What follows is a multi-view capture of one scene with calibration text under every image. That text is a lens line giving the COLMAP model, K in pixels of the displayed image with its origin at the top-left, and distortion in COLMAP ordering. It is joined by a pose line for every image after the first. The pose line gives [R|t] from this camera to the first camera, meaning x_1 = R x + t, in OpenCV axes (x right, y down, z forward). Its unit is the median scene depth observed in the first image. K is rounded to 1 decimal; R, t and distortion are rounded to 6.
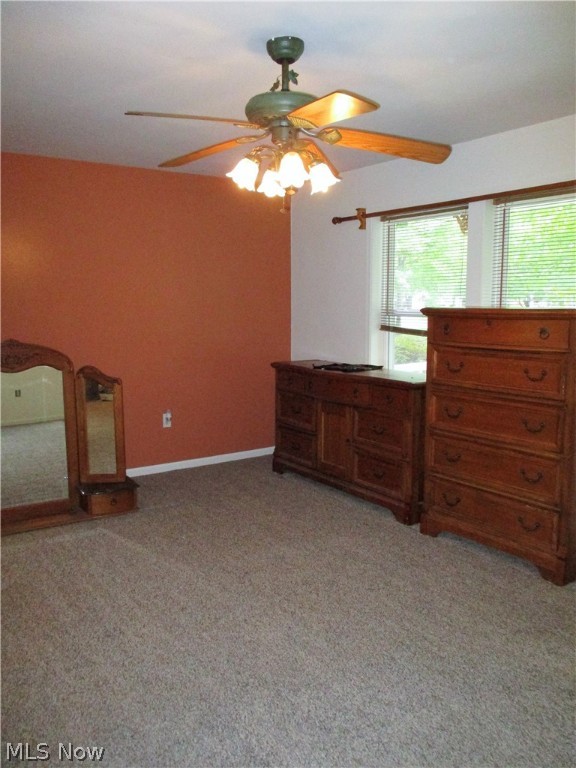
lens RADIAL K [[643.6, 0, 286.5], [0, 643.6, 382.7], [0, 0, 1]] dist [-0.004169, 0.020073]
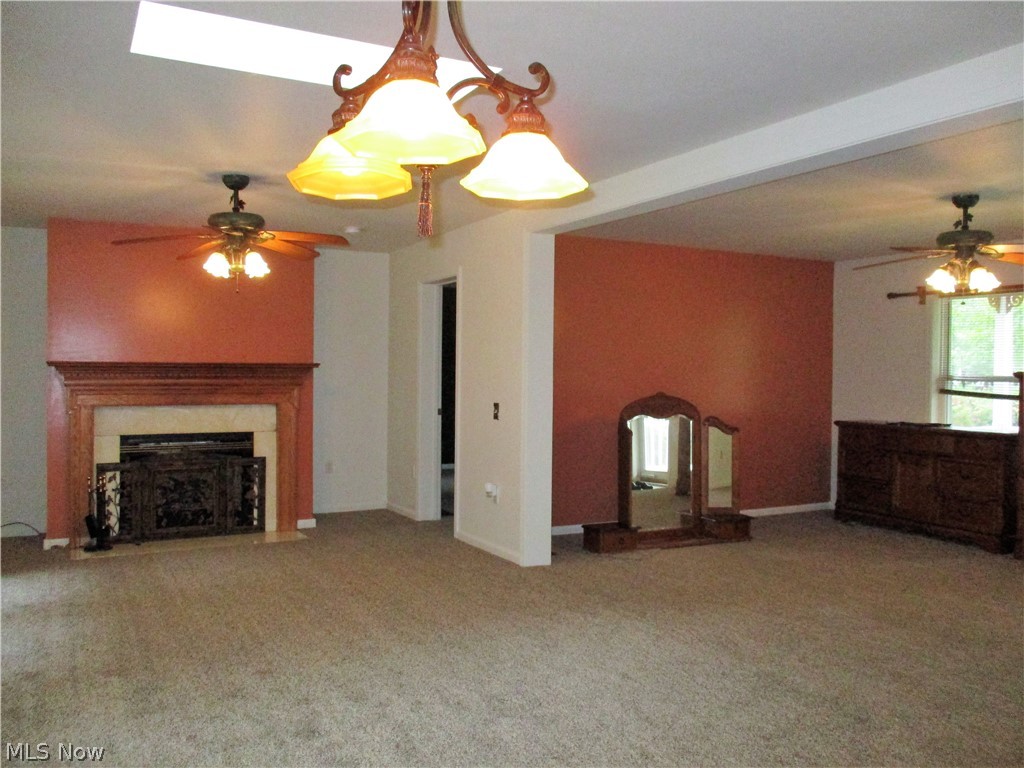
lens RADIAL K [[858.1, 0, 513.6], [0, 858.1, 383.5], [0, 0, 1]] dist [-0.004169, 0.020073]
pose [[0.992567, 0.013170, -0.120982, -0.434033], [-0.027507, 0.992679, -0.117611, 0.102408], [0.118548, 0.120065, 0.985663, -0.586714]]
